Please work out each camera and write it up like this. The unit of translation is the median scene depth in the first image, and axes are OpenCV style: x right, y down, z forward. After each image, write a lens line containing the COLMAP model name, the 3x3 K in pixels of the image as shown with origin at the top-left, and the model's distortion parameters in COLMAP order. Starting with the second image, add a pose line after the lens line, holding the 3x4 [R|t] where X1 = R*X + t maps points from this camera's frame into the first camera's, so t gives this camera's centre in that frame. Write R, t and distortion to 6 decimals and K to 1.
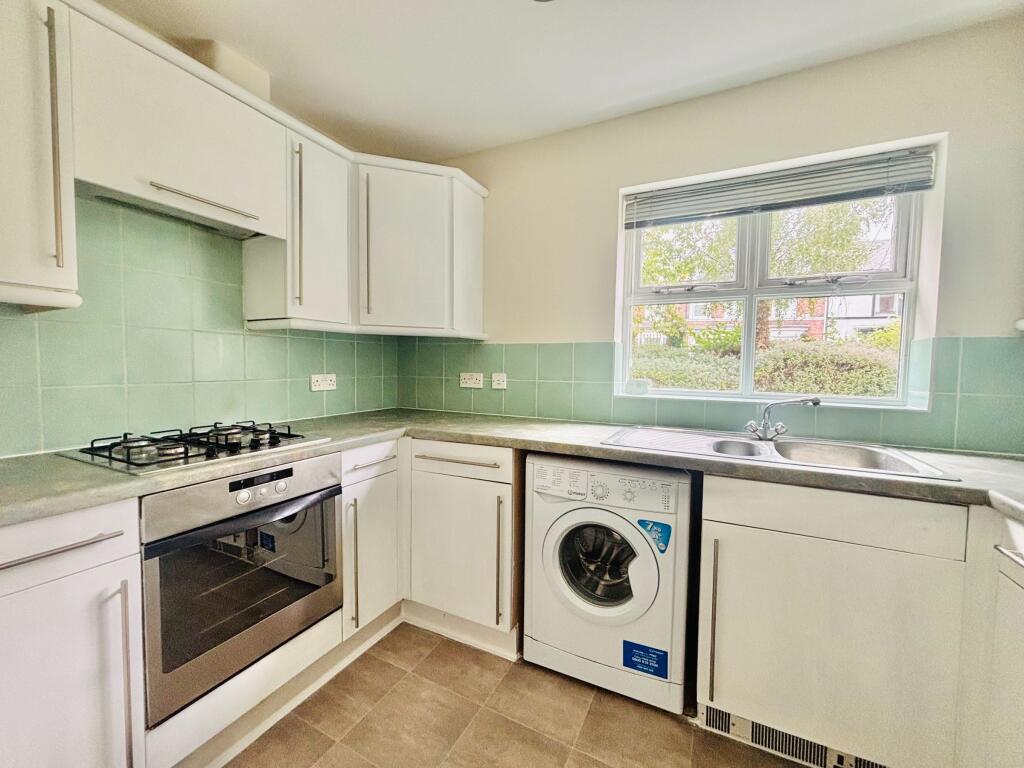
lens RADIAL K [[406.3, 0, 512.0], [0, 406.3, 384.0], [0, 0, 1]] dist [-0.000476, -0.000144]
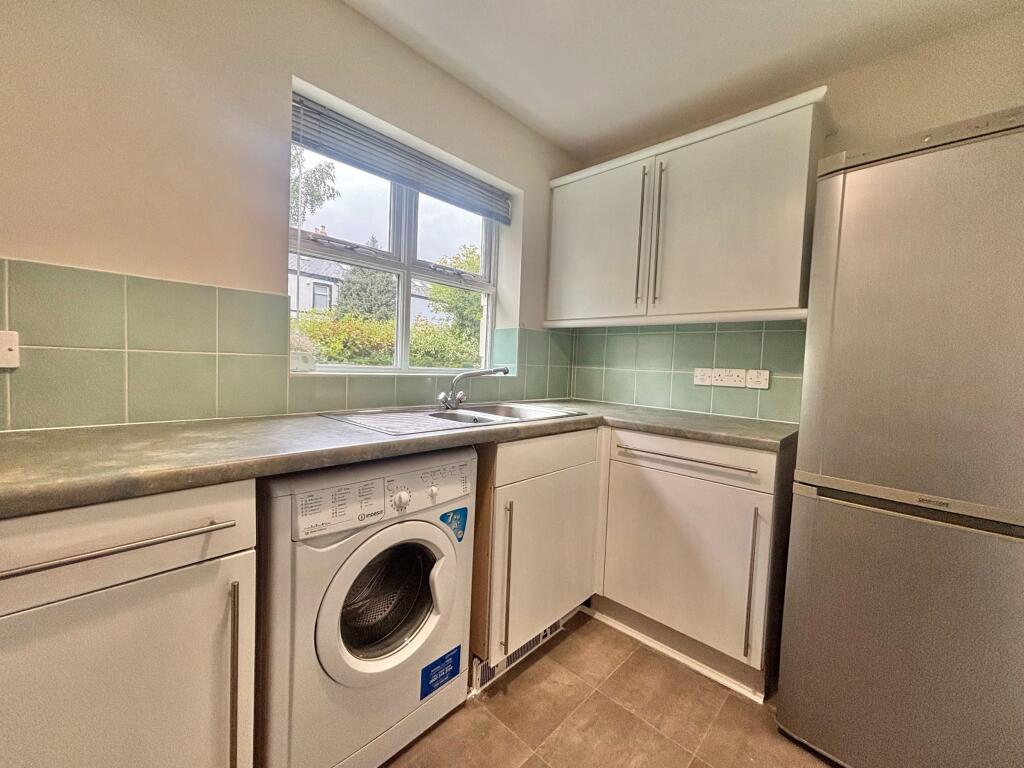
lens RADIAL K [[406.3, 0, 512.0], [0, 406.3, 384.0], [0, 0, 1]] dist [-0.000476, -0.000144]
pose [[0.286232, -0.050767, 0.956815, -0.424585], [0.012784, 0.998709, 0.049166, 0.021716], [-0.958075, -0.001841, 0.286511, 0.598752]]
